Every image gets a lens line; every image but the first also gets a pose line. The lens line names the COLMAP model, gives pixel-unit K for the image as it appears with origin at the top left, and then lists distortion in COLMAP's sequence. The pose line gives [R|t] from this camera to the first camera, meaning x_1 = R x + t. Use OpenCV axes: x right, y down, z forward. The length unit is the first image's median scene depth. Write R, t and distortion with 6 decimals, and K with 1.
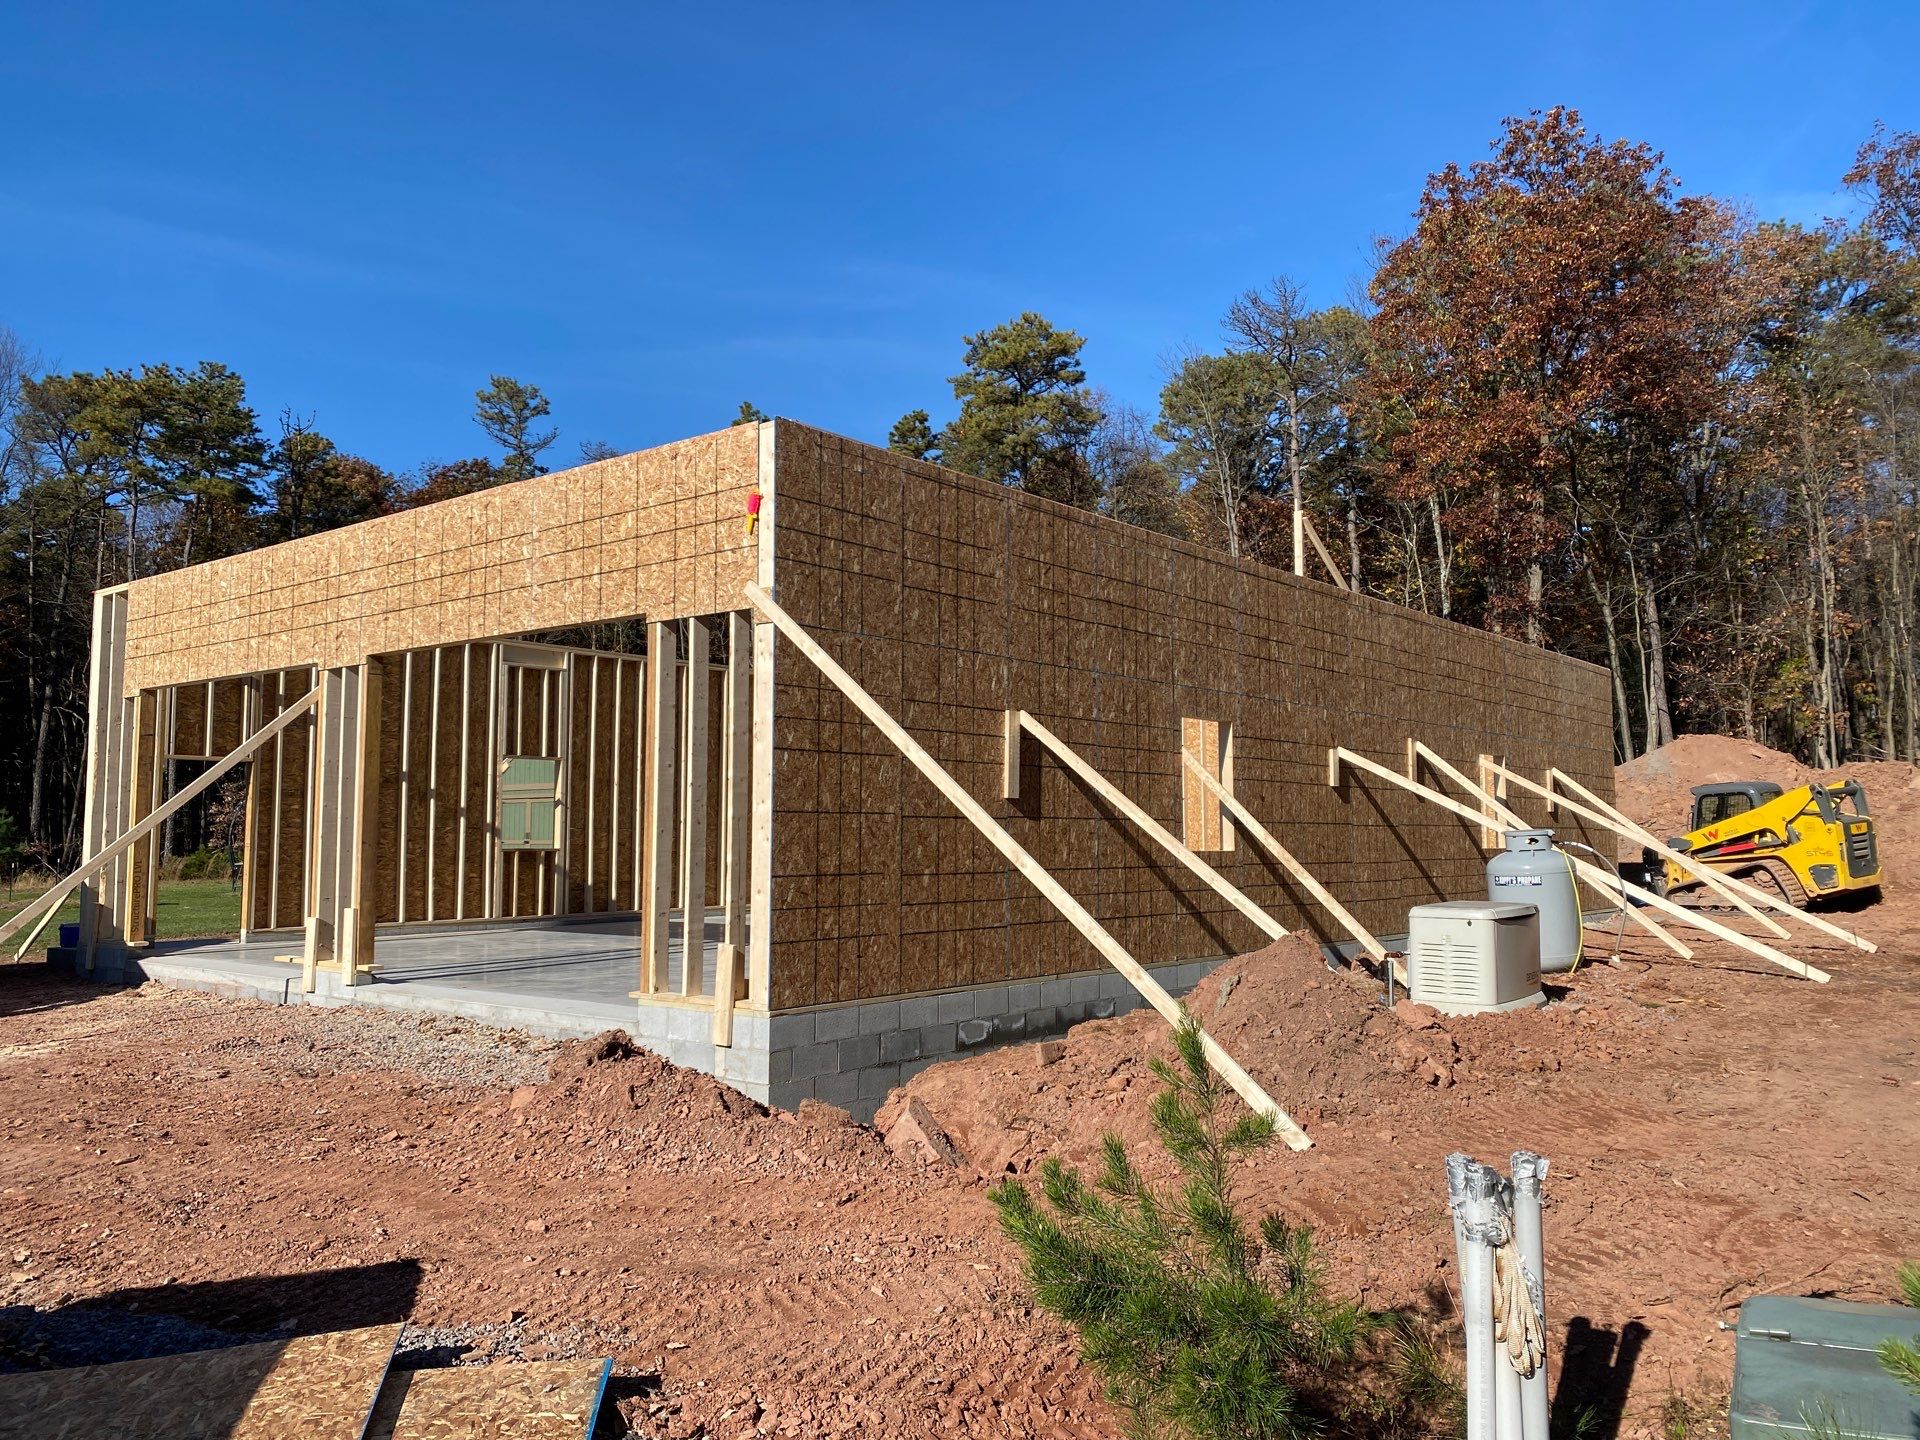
lens RADIAL K [[1494.4, 0, 974.3], [0, 1494.4, 719.6], [0, 0, 1]] dist [0.029744, -0.022842]
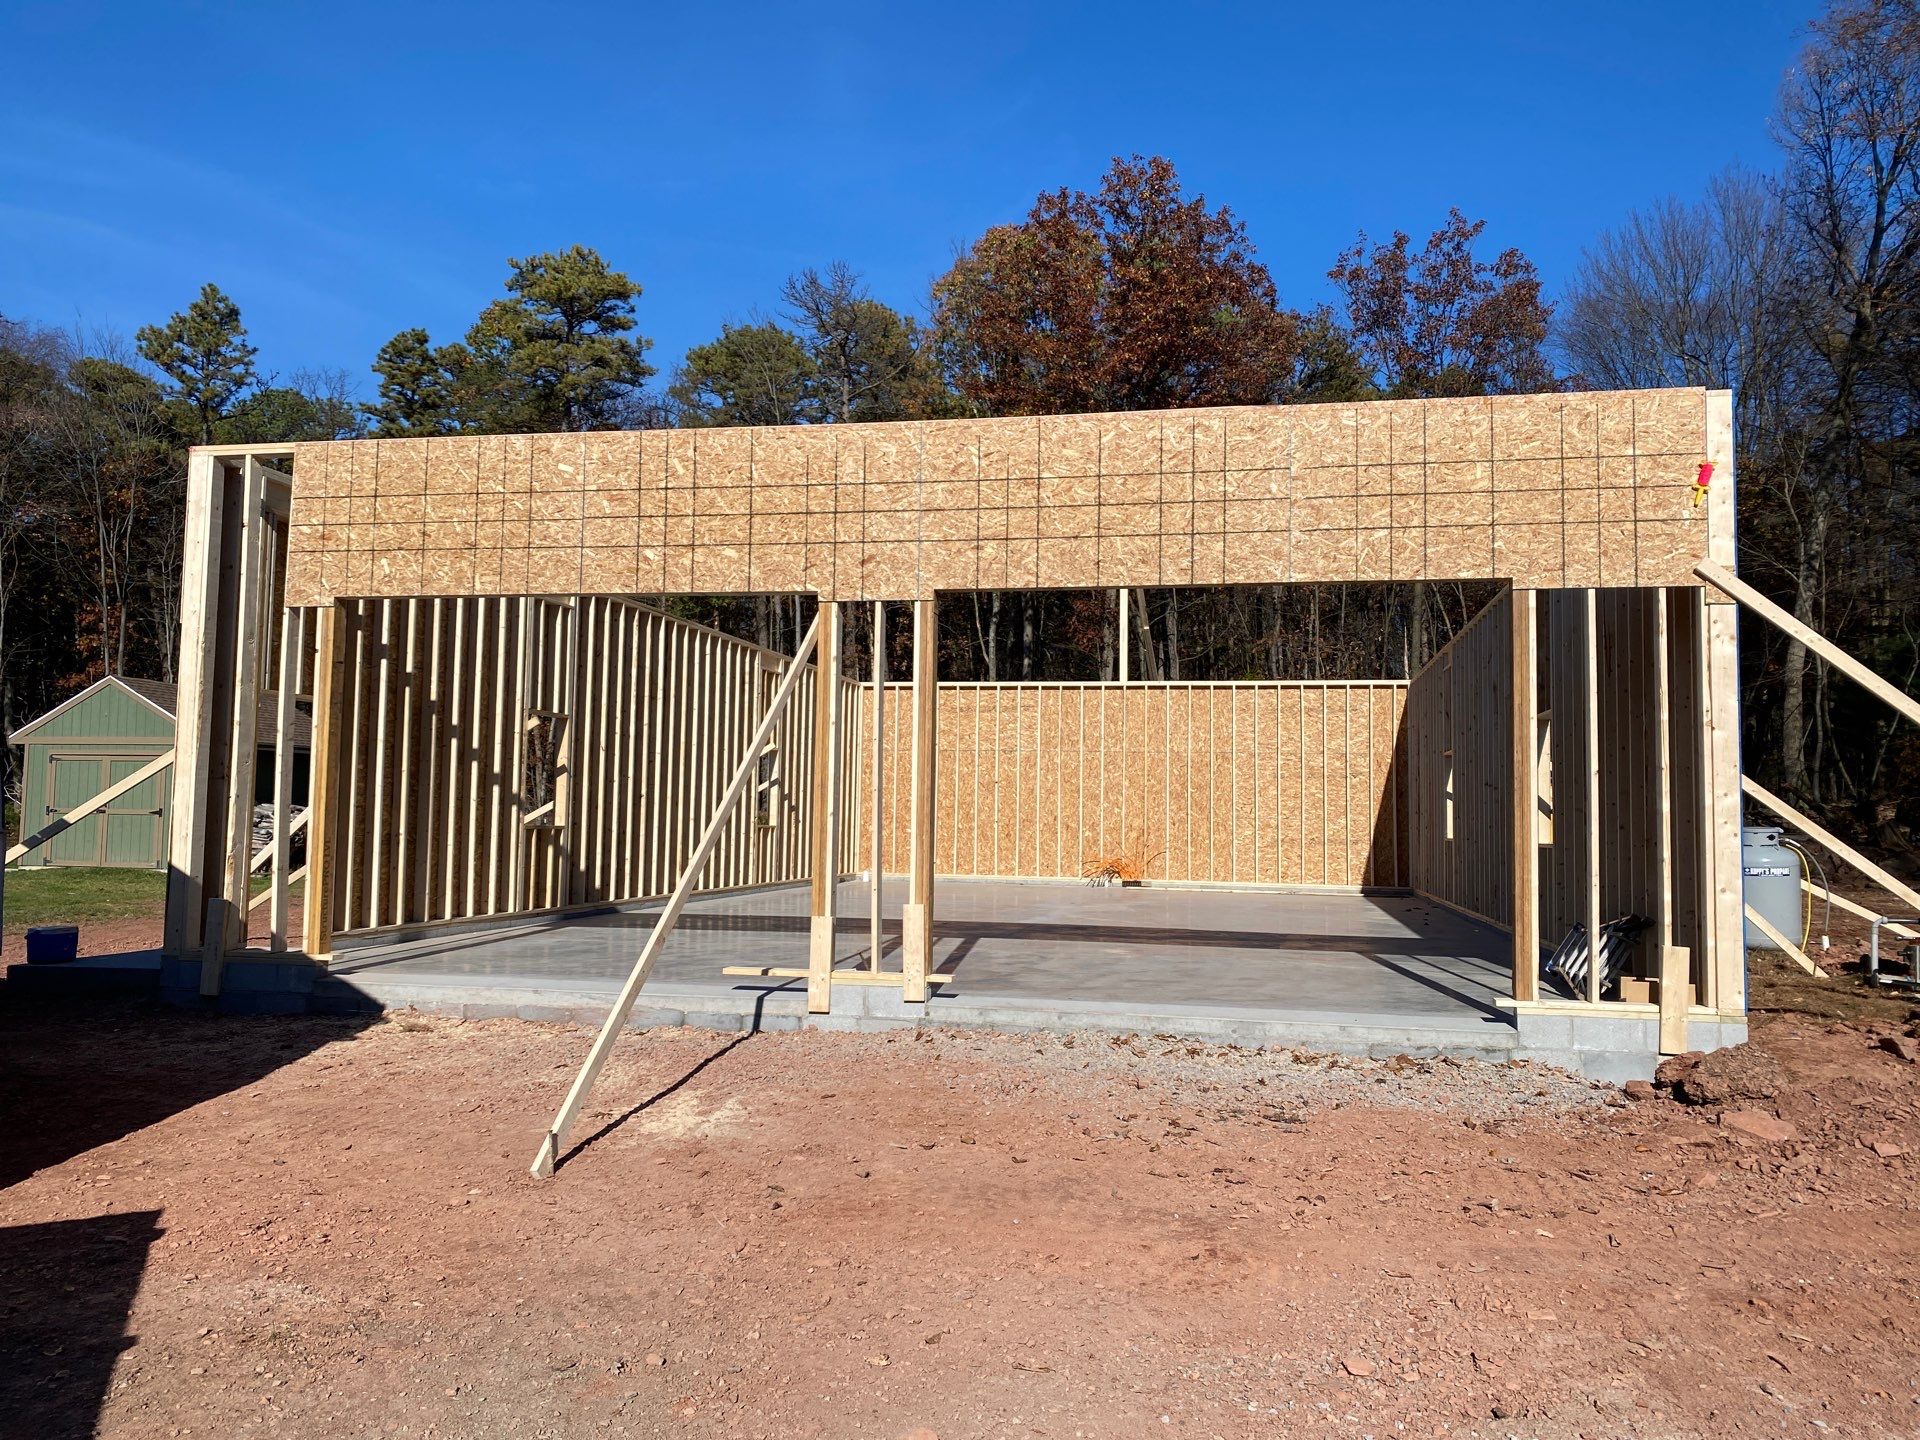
lens RADIAL K [[1494.4, 0, 964.1], [0, 1494.4, 716.3], [0, 0, 1]] dist [0.029744, -0.022842]
pose [[0.888145, 0.047923, 0.457058, -0.509096], [-0.053932, 0.998545, 0.000099, 0.016503], [-0.456388, -0.024738, 0.889437, 0.194030]]
